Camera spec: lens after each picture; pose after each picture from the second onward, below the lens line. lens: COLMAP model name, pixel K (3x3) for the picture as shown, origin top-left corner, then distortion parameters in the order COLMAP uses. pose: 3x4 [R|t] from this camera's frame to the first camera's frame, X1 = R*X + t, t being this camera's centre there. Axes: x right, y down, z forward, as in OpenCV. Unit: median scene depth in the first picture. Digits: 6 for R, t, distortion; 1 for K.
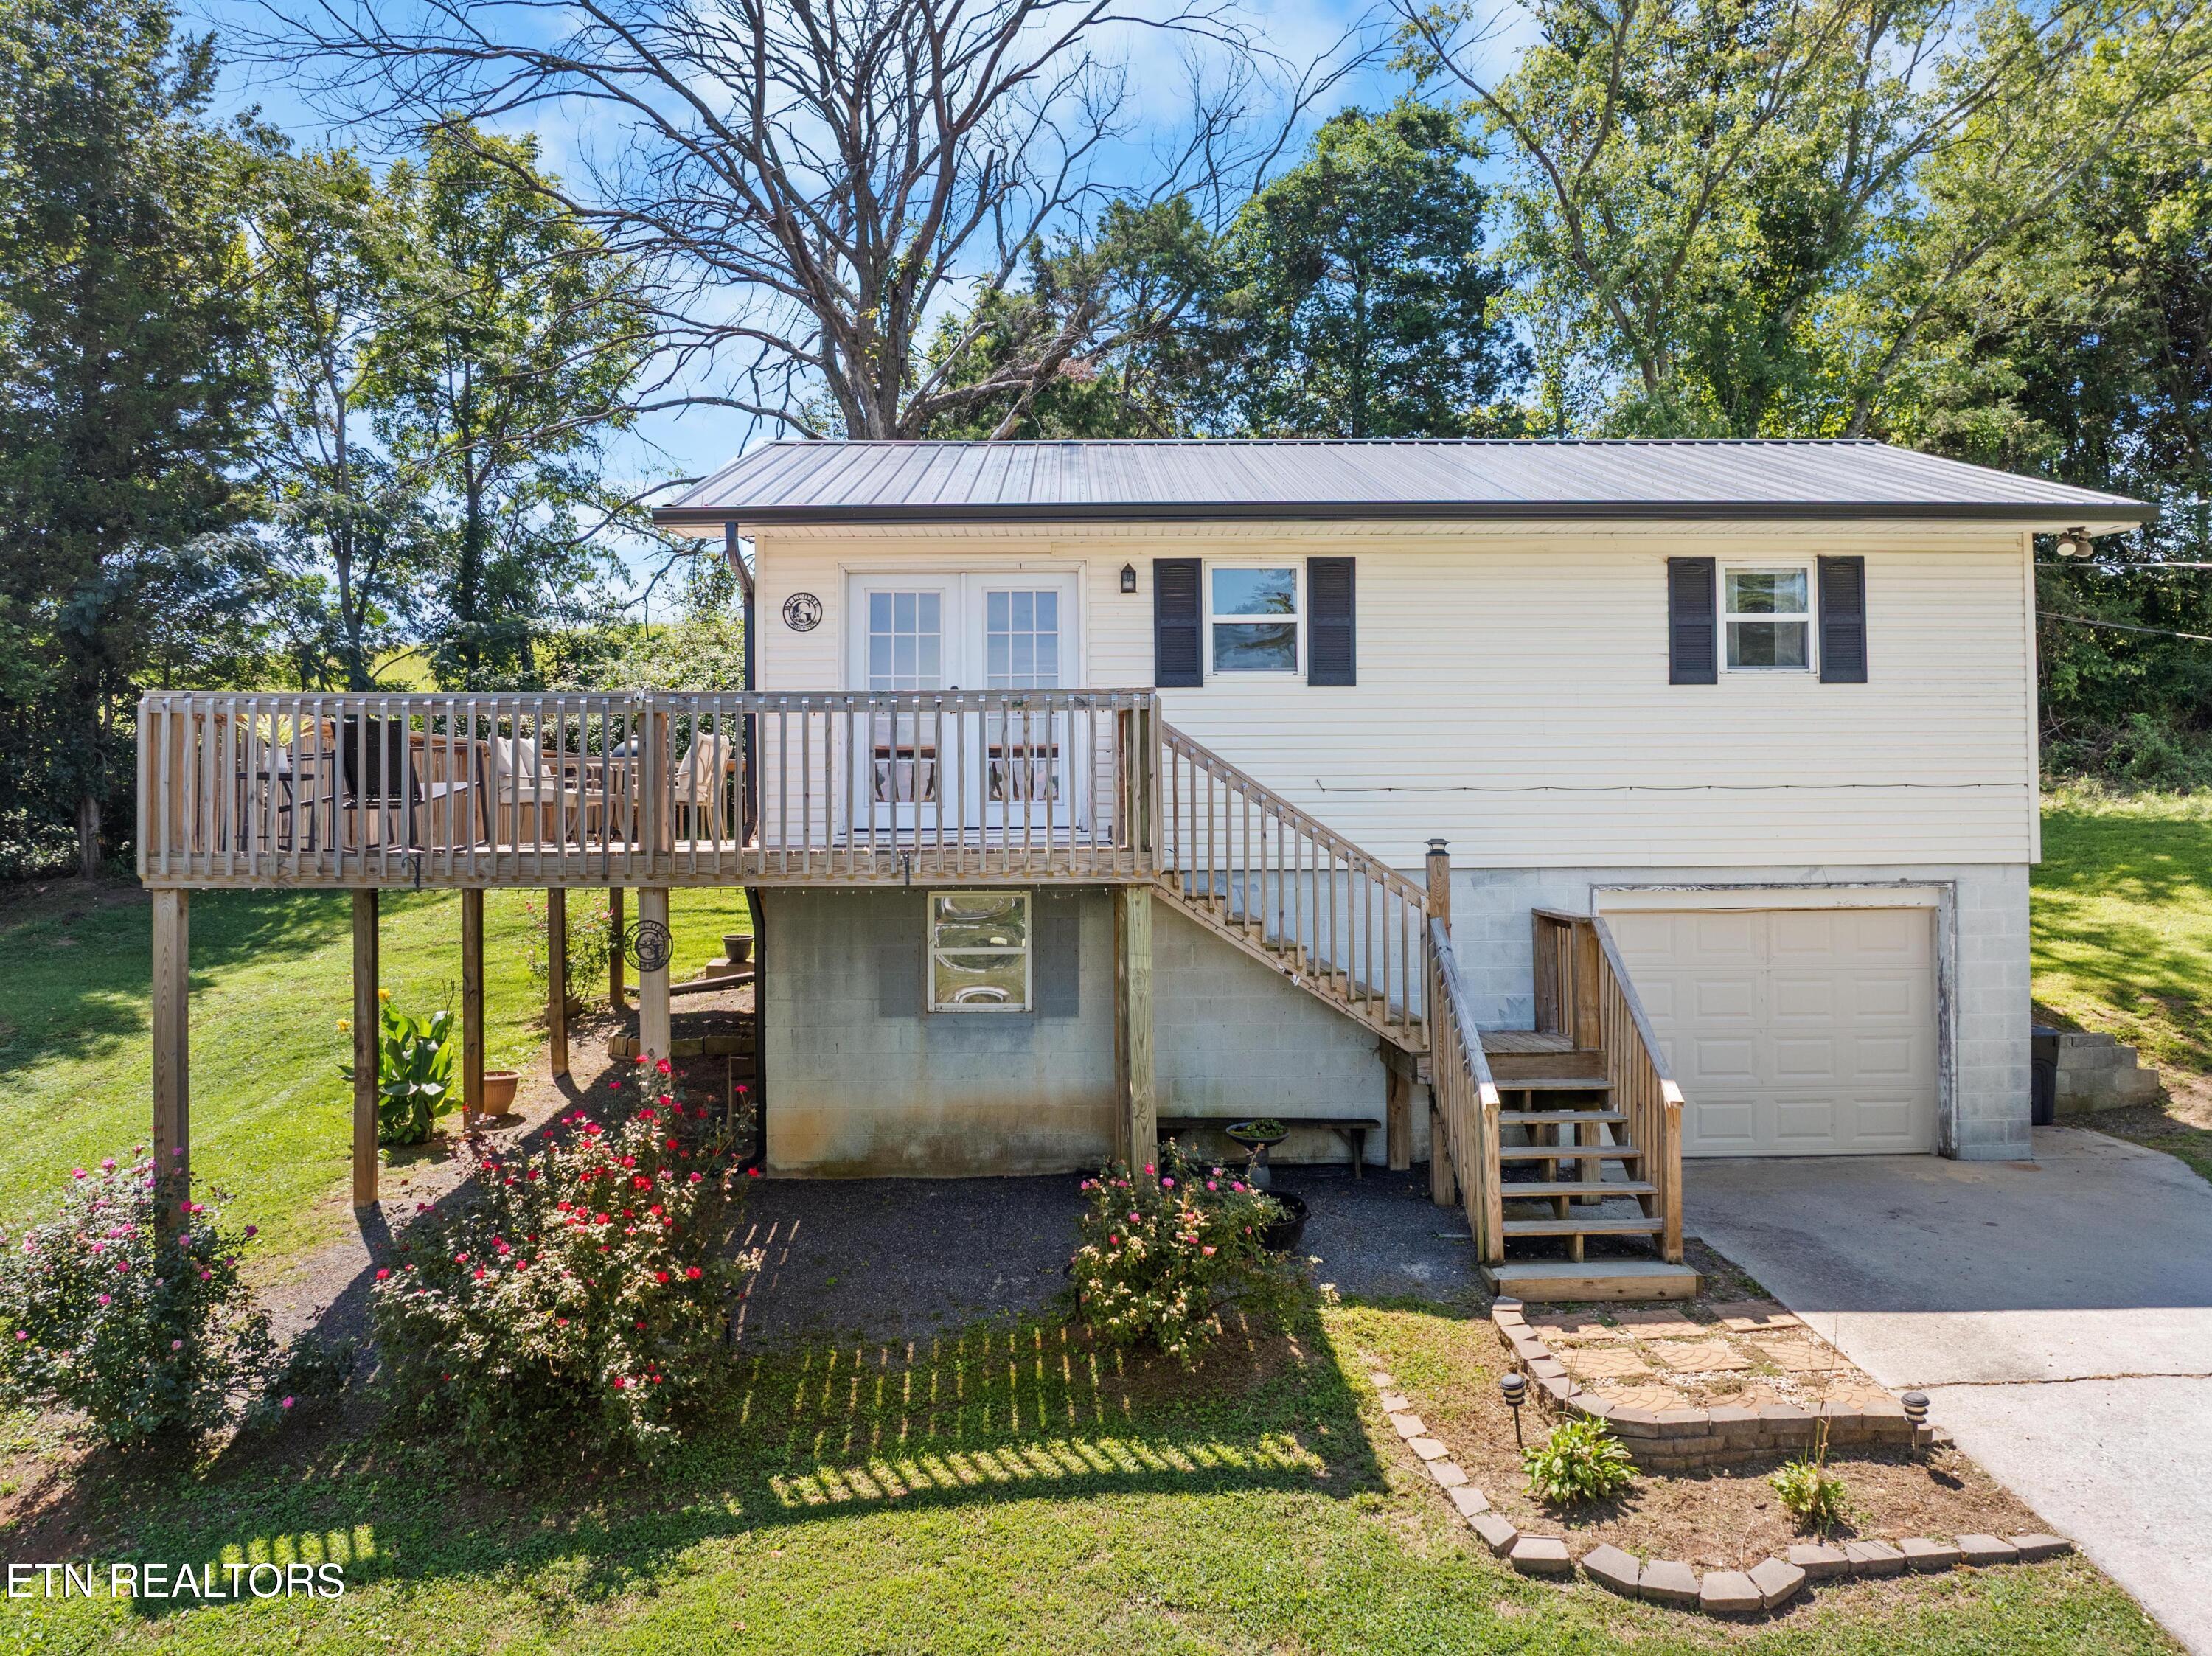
lens RADIAL K [[1720.4, 0, 1098.5], [0, 1720.4, 790.6], [0, 0, 1]] dist [-0.040739, 0.005862]
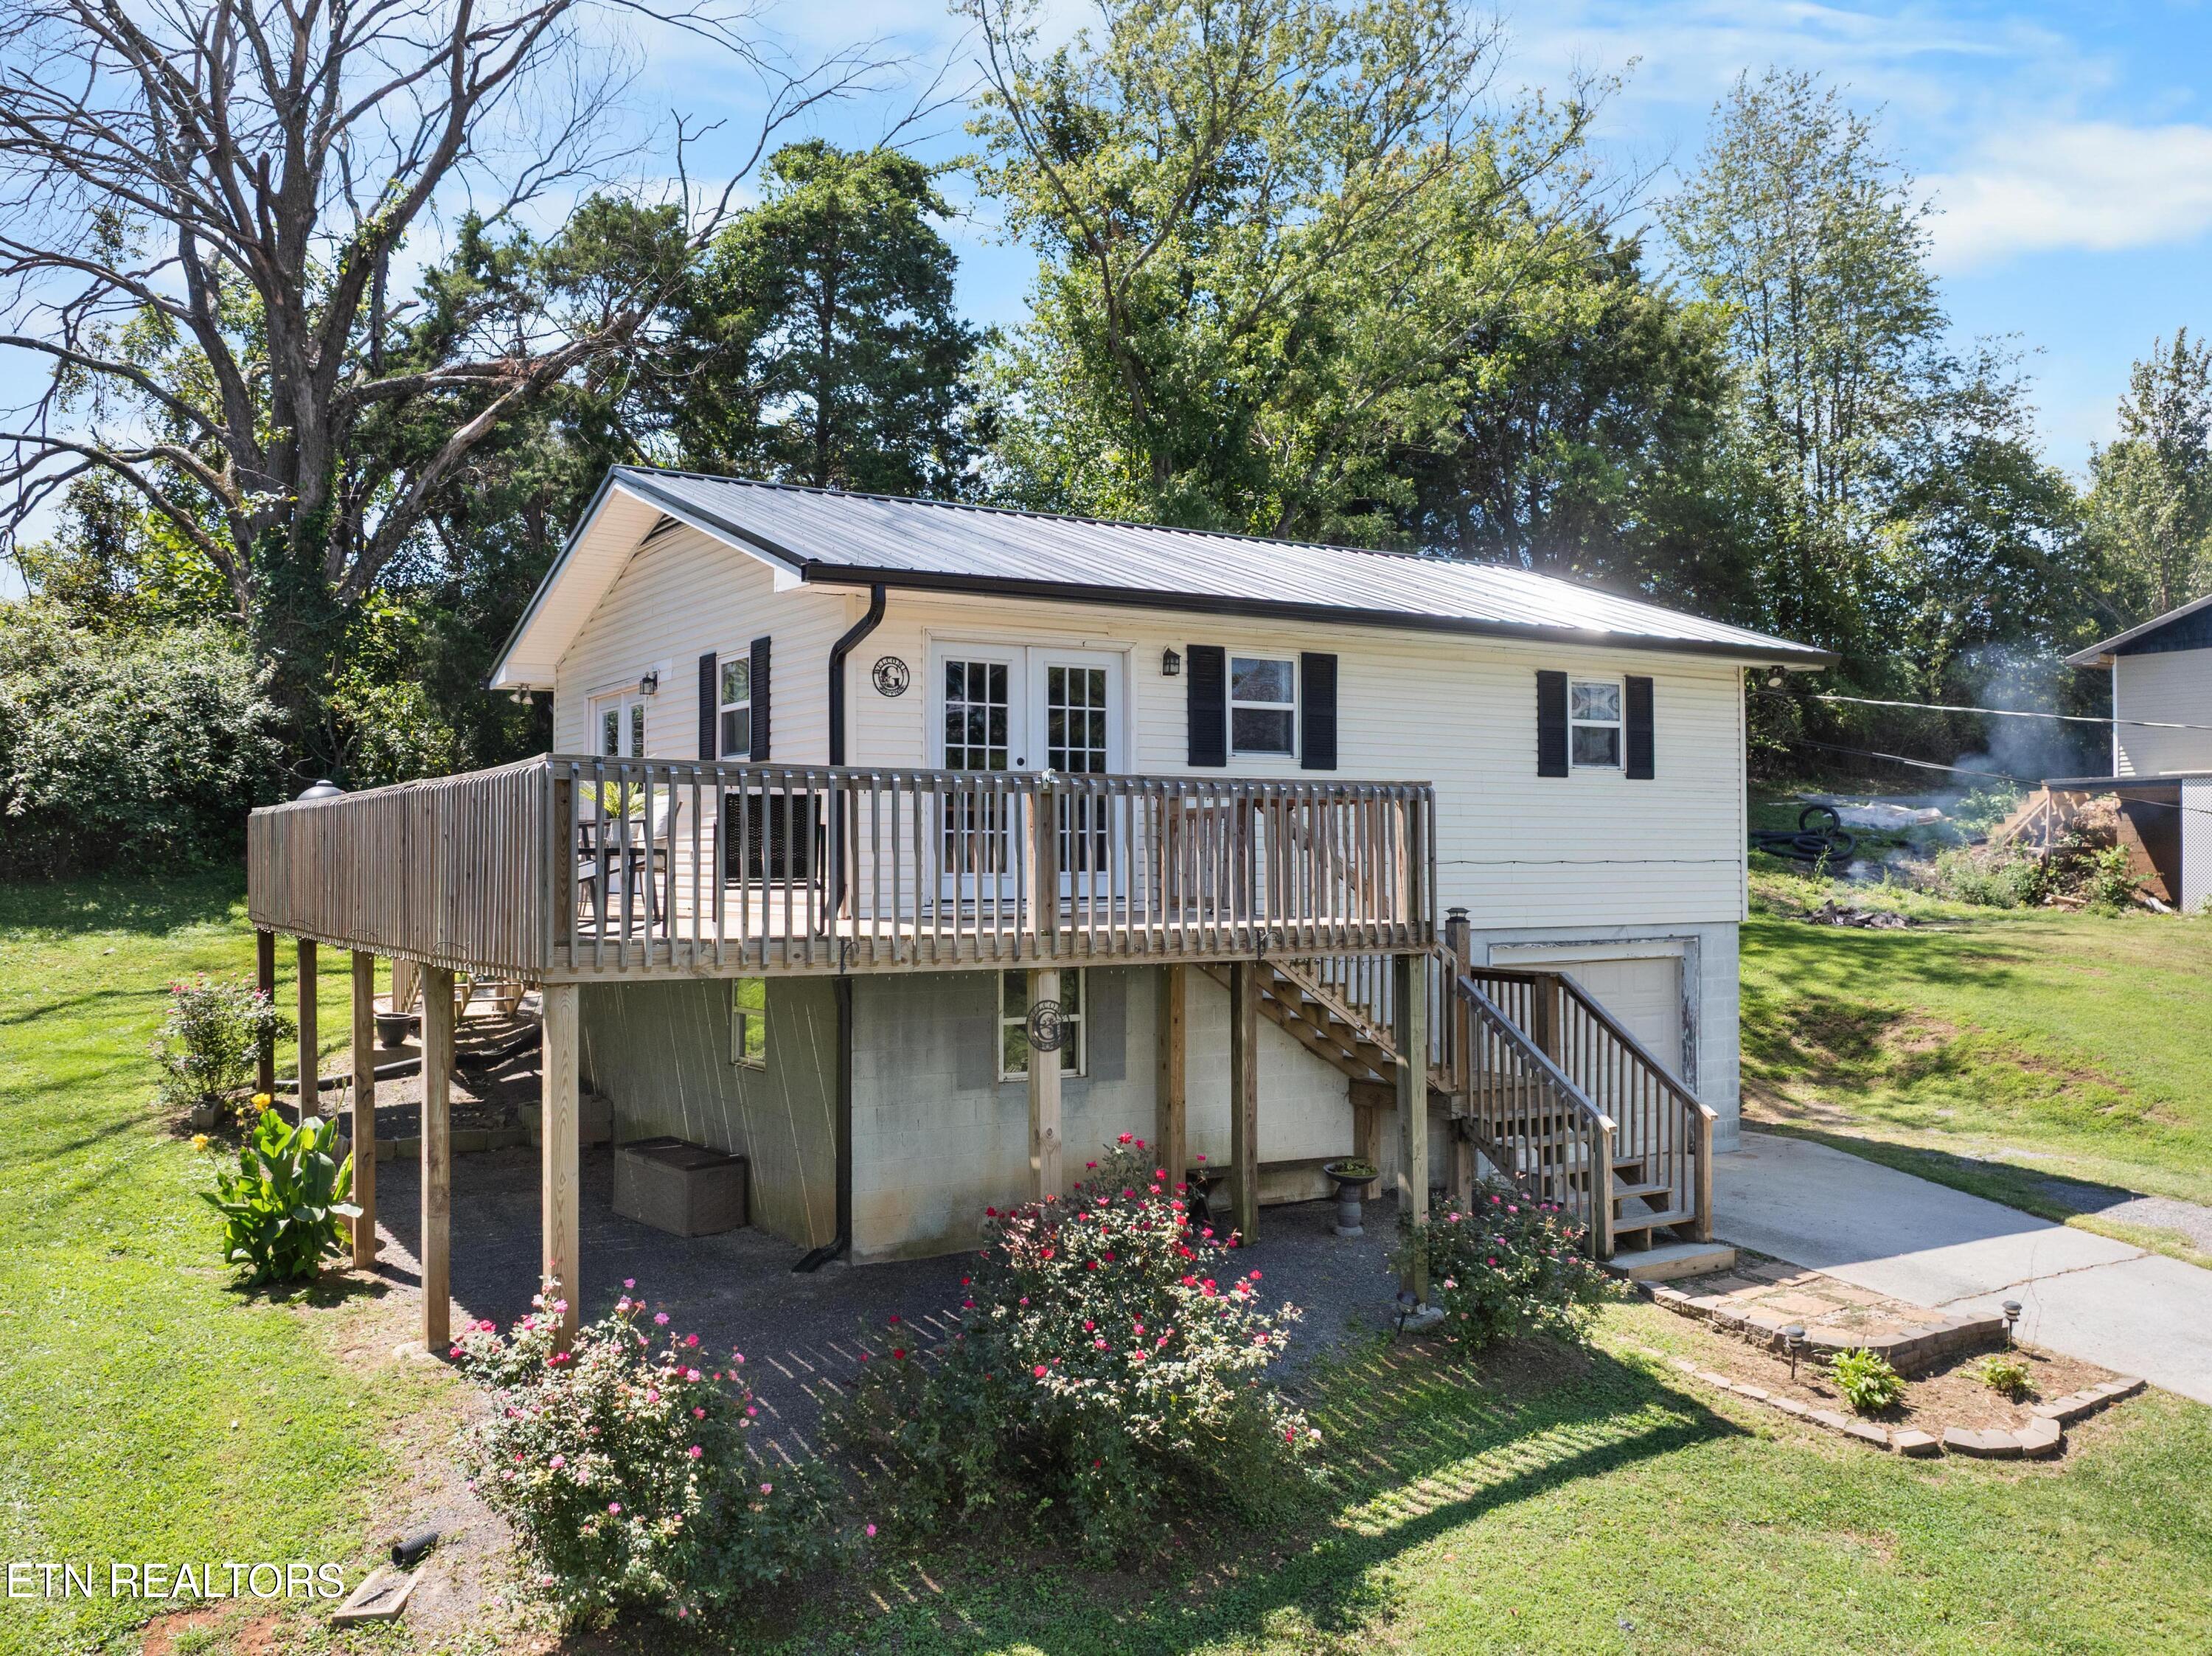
lens RADIAL K [[1859.1, 0, 1078.7], [0, 1859.1, 830.0], [0, 0, 1]] dist [-0.039850, 0.001750]
pose [[0.859615, 0.013667, 0.510760, -0.614446], [-0.014555, 0.999892, -0.002258, -0.016813], [-0.510736, -0.005494, 0.859720, 0.045391]]
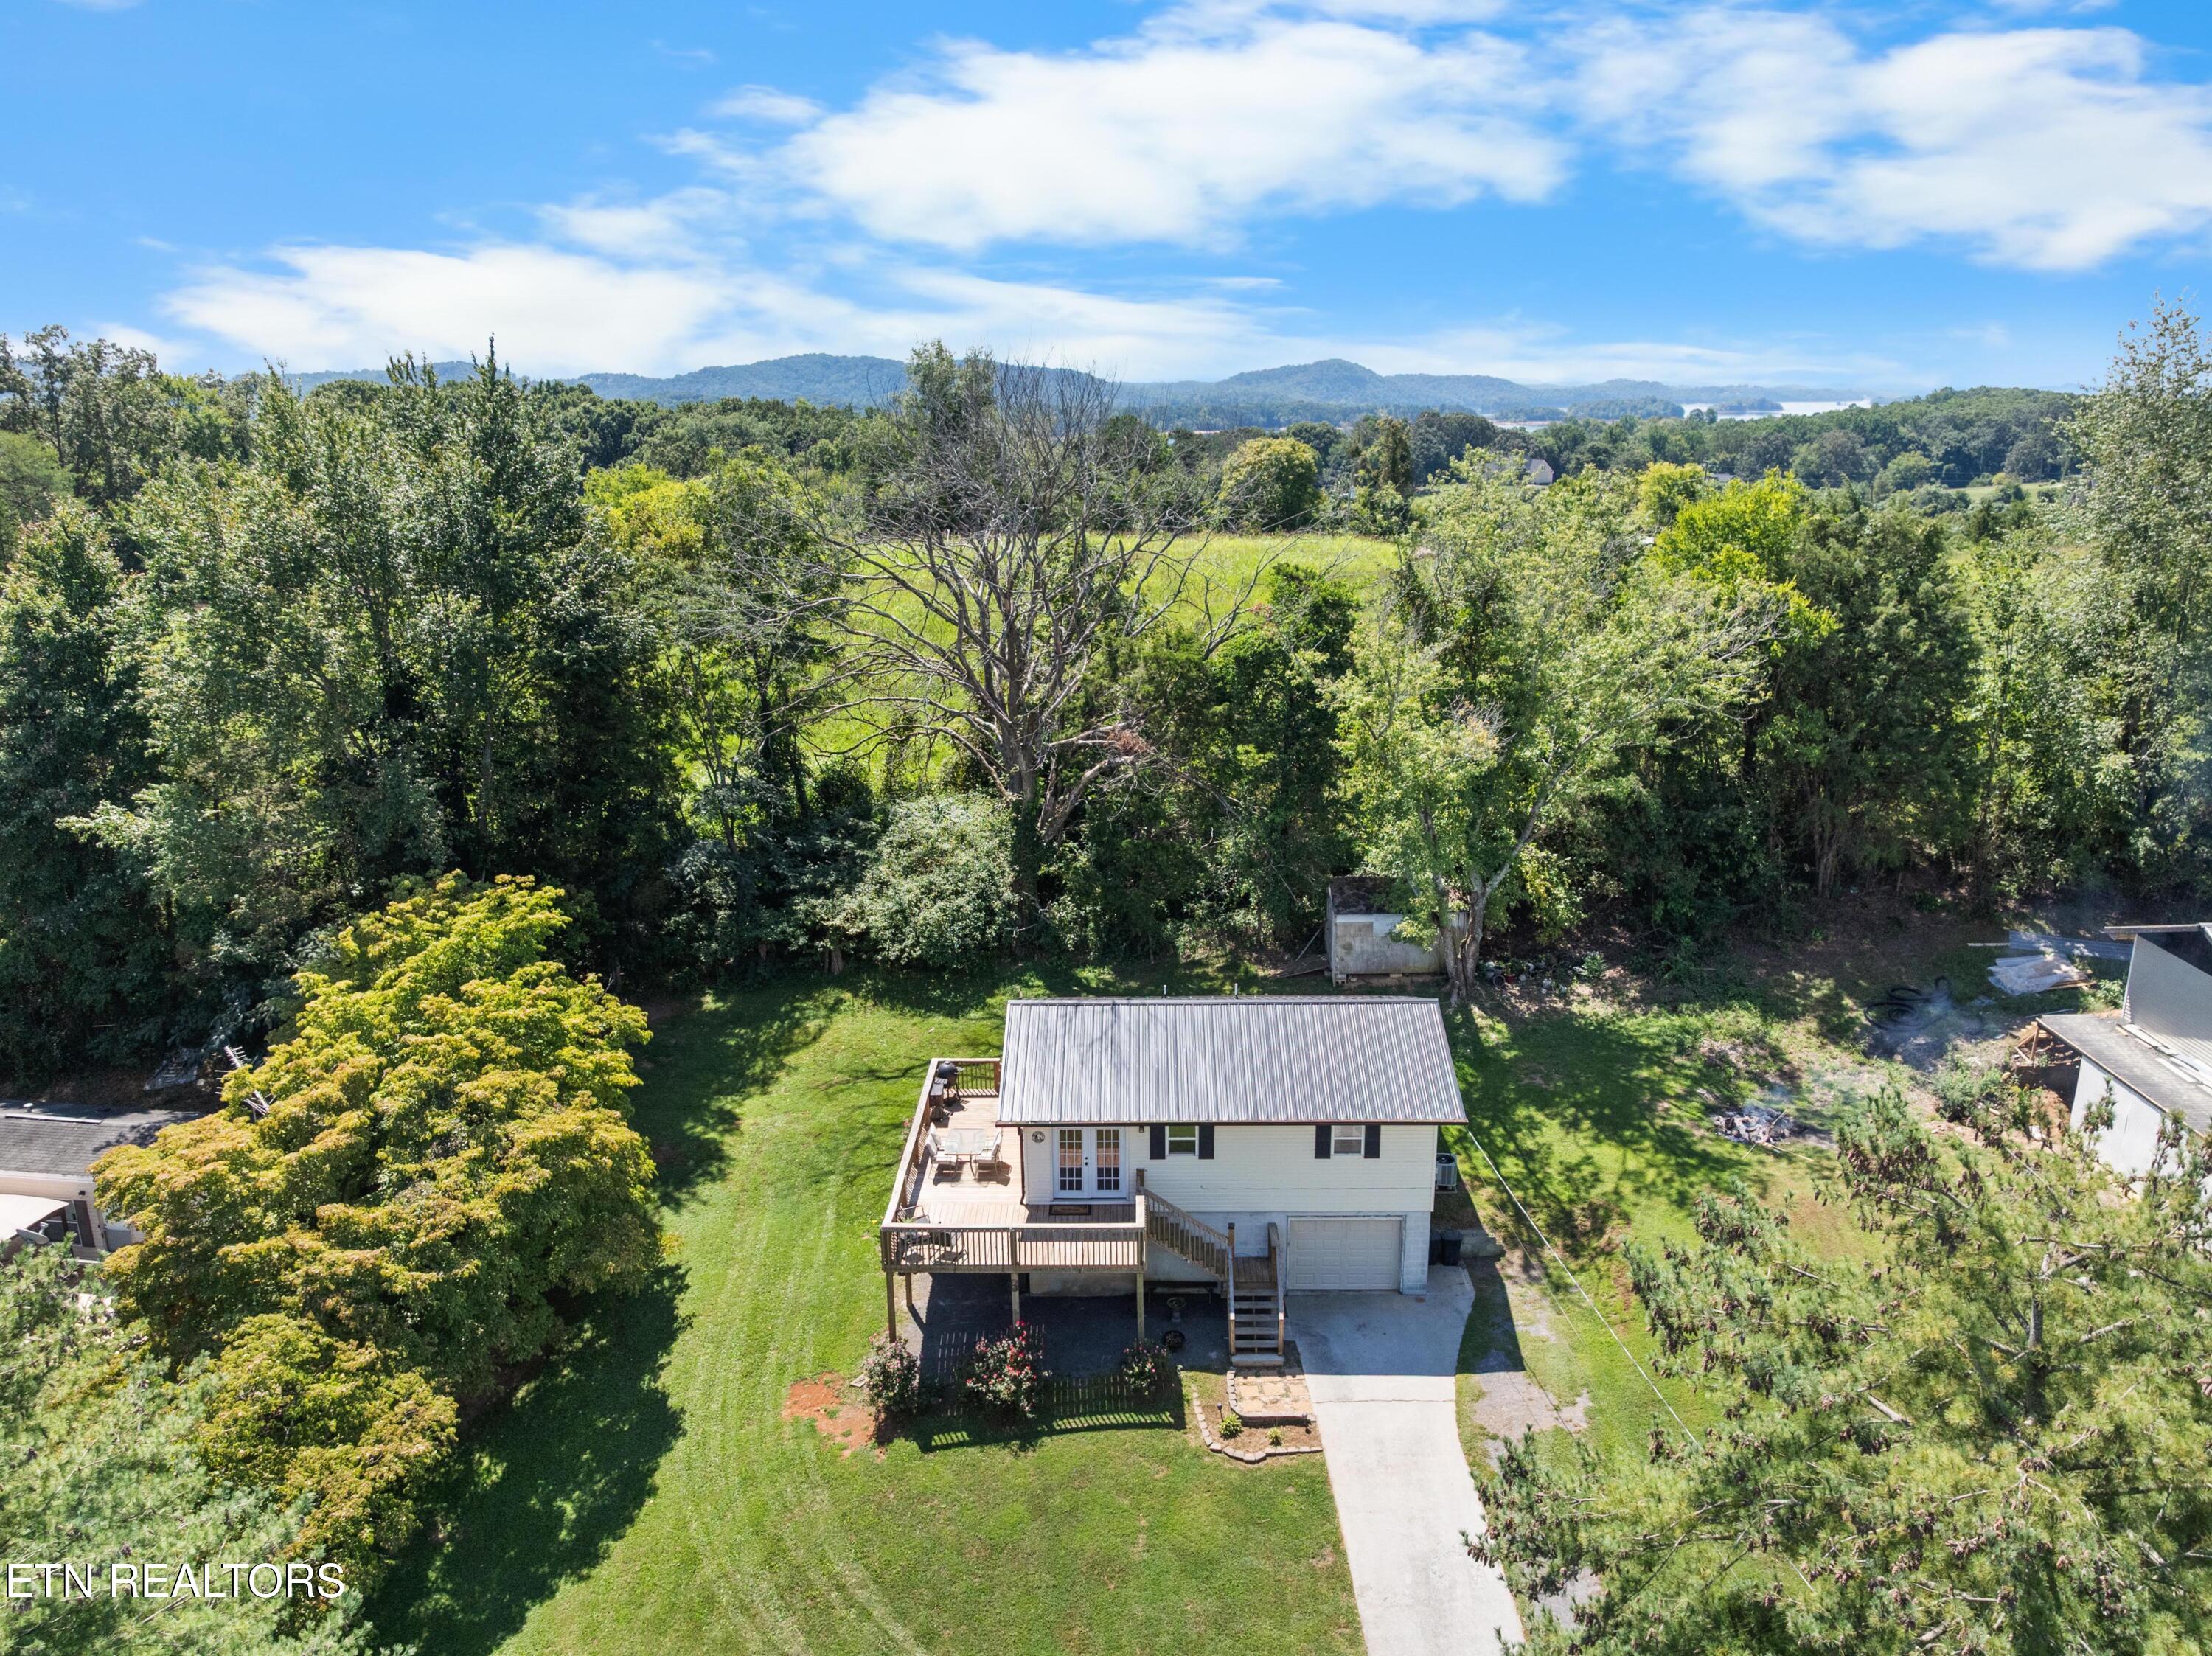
lens RADIAL K [[1743.4, 0, 1109.5], [0, 1743.4, 913.0], [0, 0, 1]] dist [-0.012474, -0.047417]
pose [[0.999501, 0.008396, -0.030460, 0.052463], [0.001483, 0.950518, 0.310665, -1.488810], [0.031561, -0.310555, 0.950031, -1.909052]]
